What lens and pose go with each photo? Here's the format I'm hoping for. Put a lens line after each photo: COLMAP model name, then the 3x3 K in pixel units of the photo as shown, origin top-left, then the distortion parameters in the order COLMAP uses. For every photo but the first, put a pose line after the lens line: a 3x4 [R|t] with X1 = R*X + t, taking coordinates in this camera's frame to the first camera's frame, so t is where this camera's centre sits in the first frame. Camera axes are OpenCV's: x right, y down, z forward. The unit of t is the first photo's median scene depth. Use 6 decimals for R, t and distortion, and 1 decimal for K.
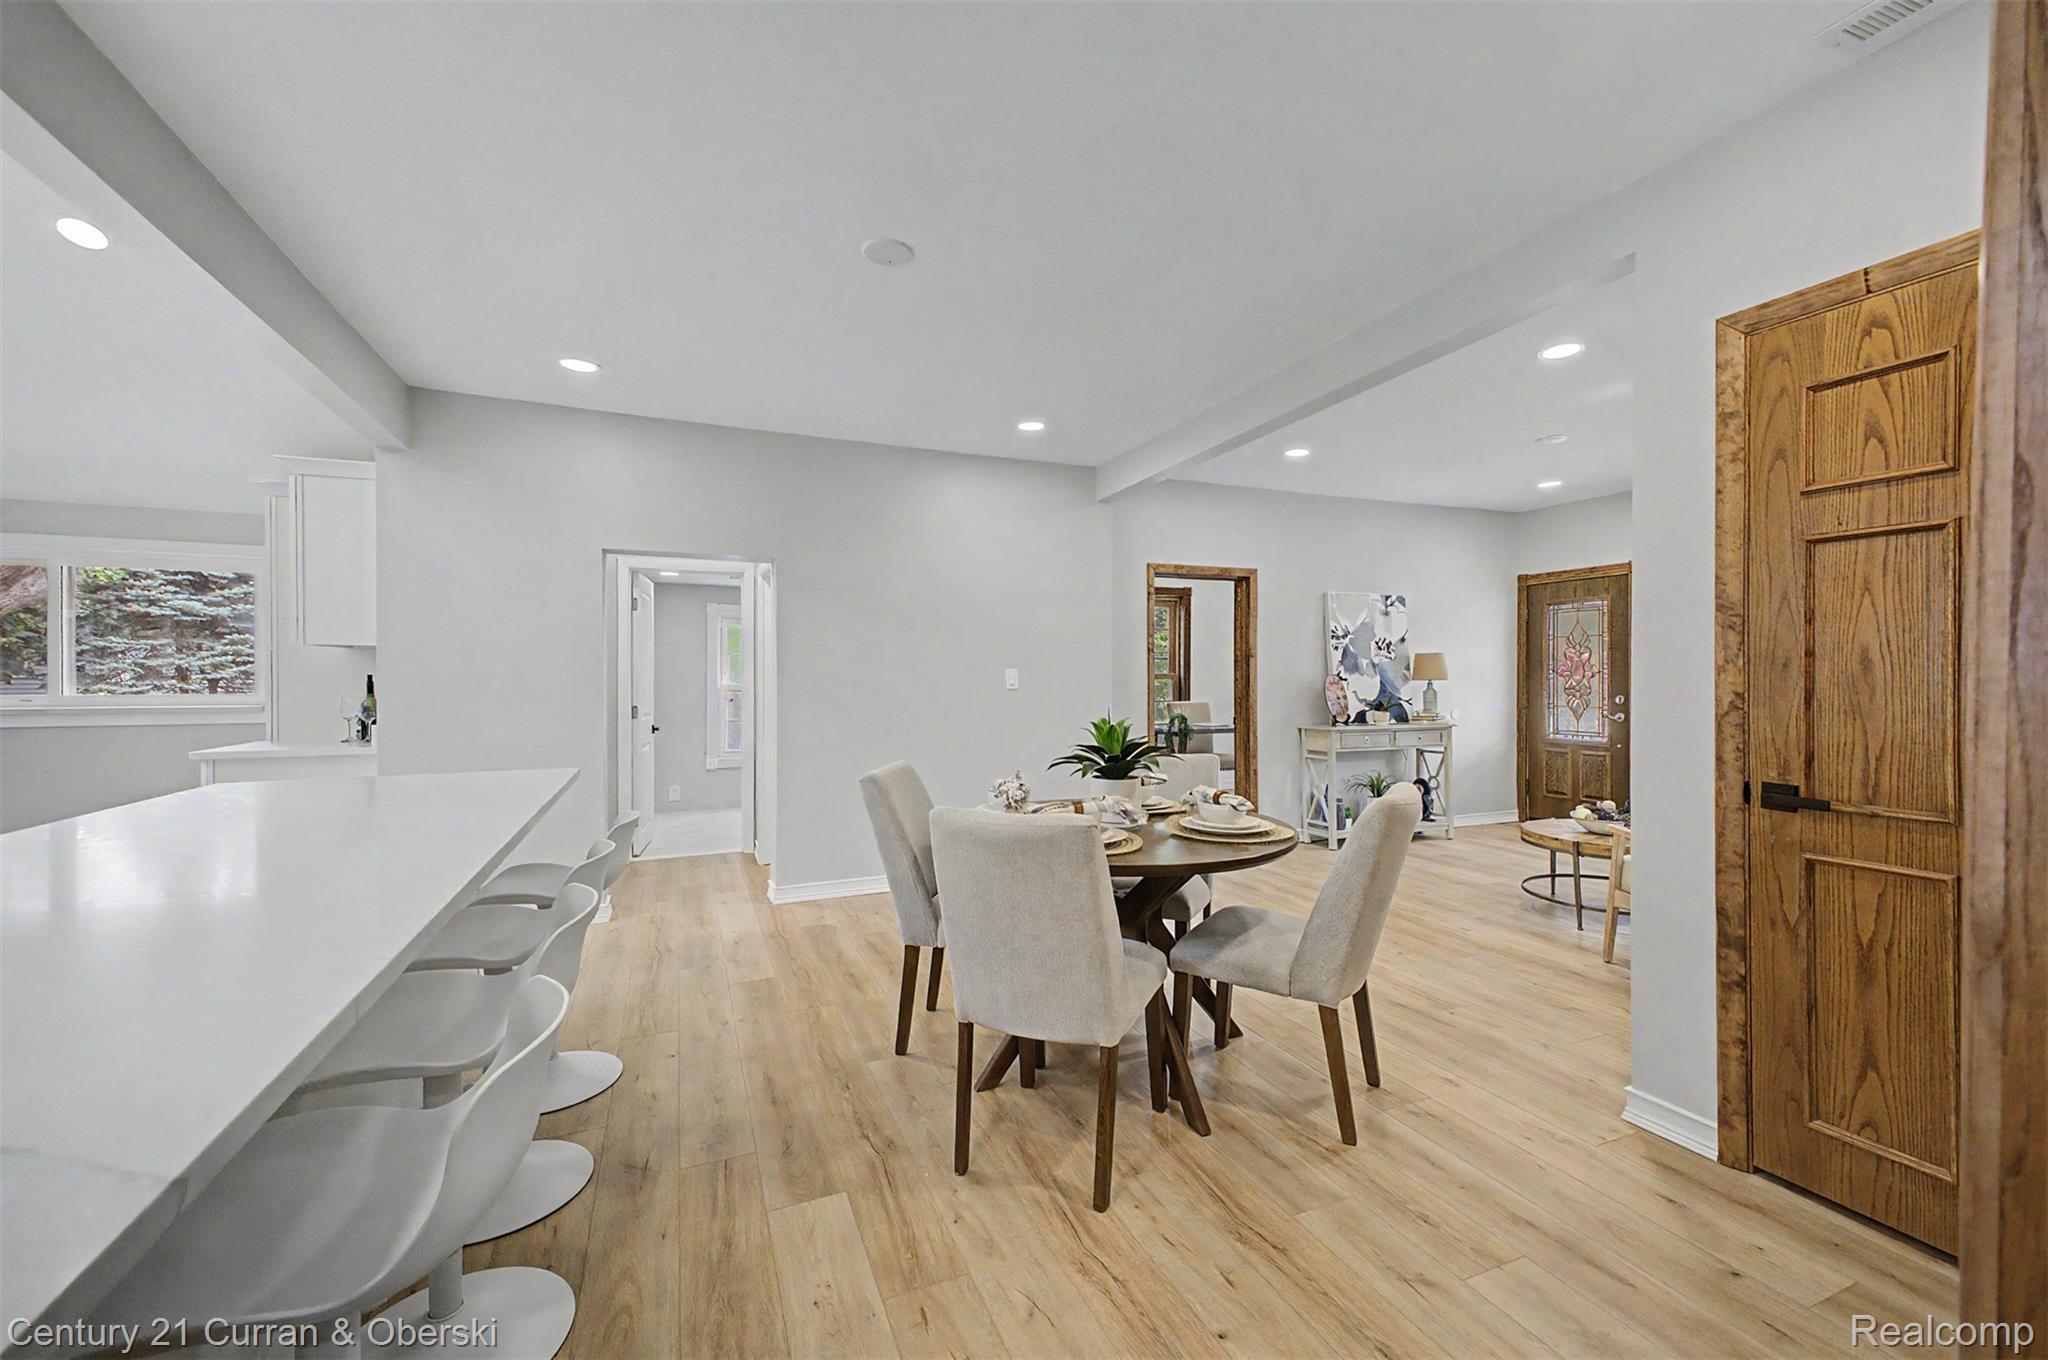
lens RADIAL K [[824.0, 0, 1033.0], [0, 824.0, 674.4], [0, 0, 1]] dist [0.032578, -0.000194]
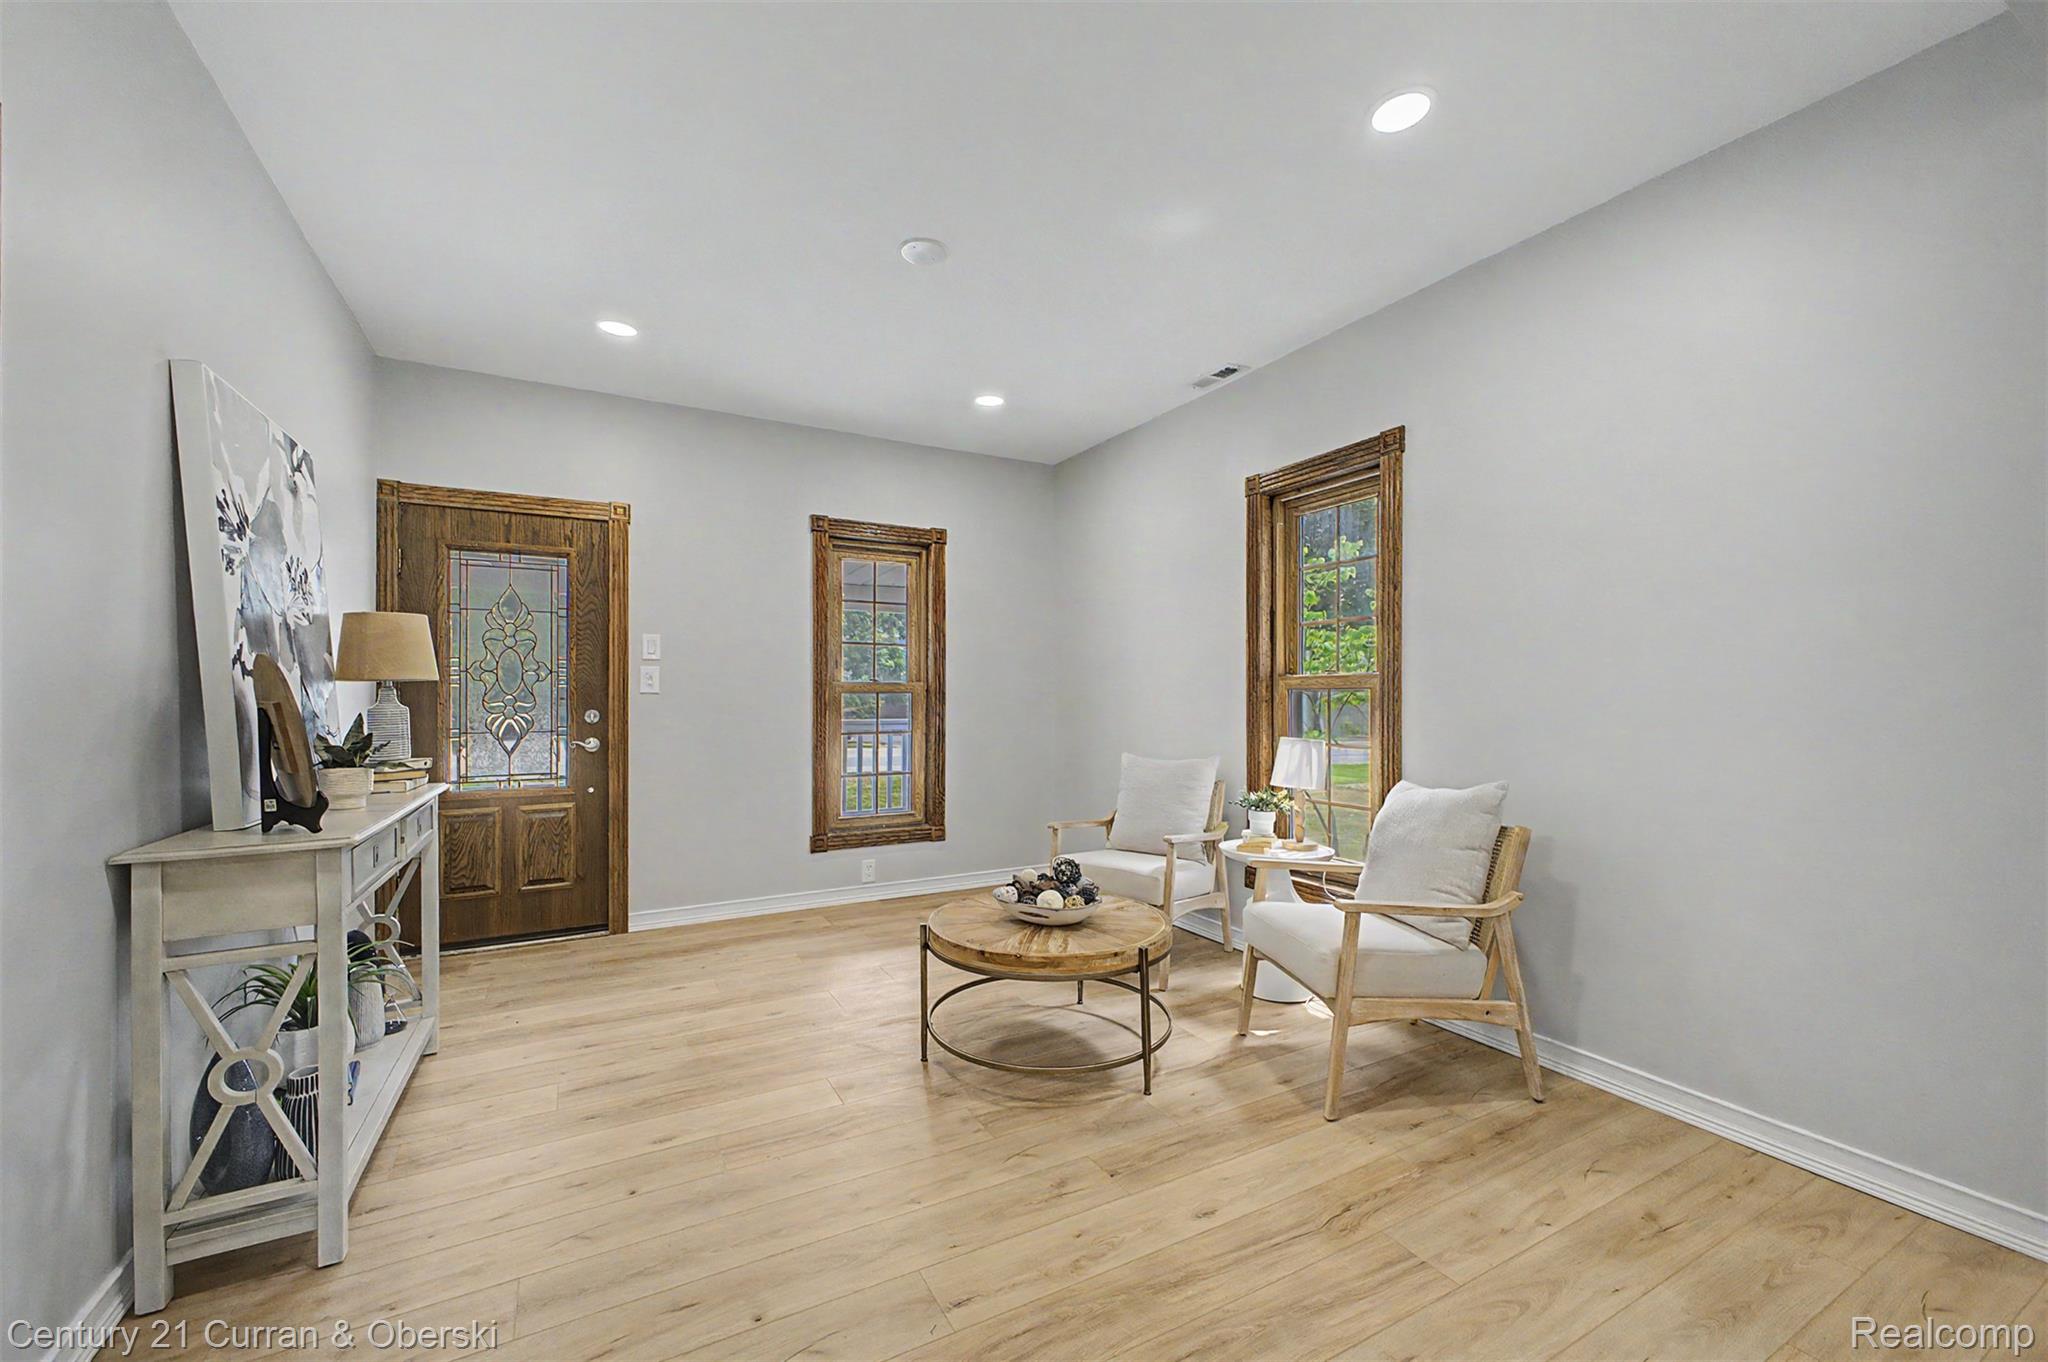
lens RADIAL K [[819.1, 0, 1023.0], [0, 819.1, 688.9], [0, 0, 1]] dist [0.036324, -0.011947]
pose [[-0.093162, 0.006769, 0.995628, 0.045068], [-0.002904, 0.999971, -0.007070, 0.013044], [-0.995647, -0.003550, -0.093139, 0.736654]]
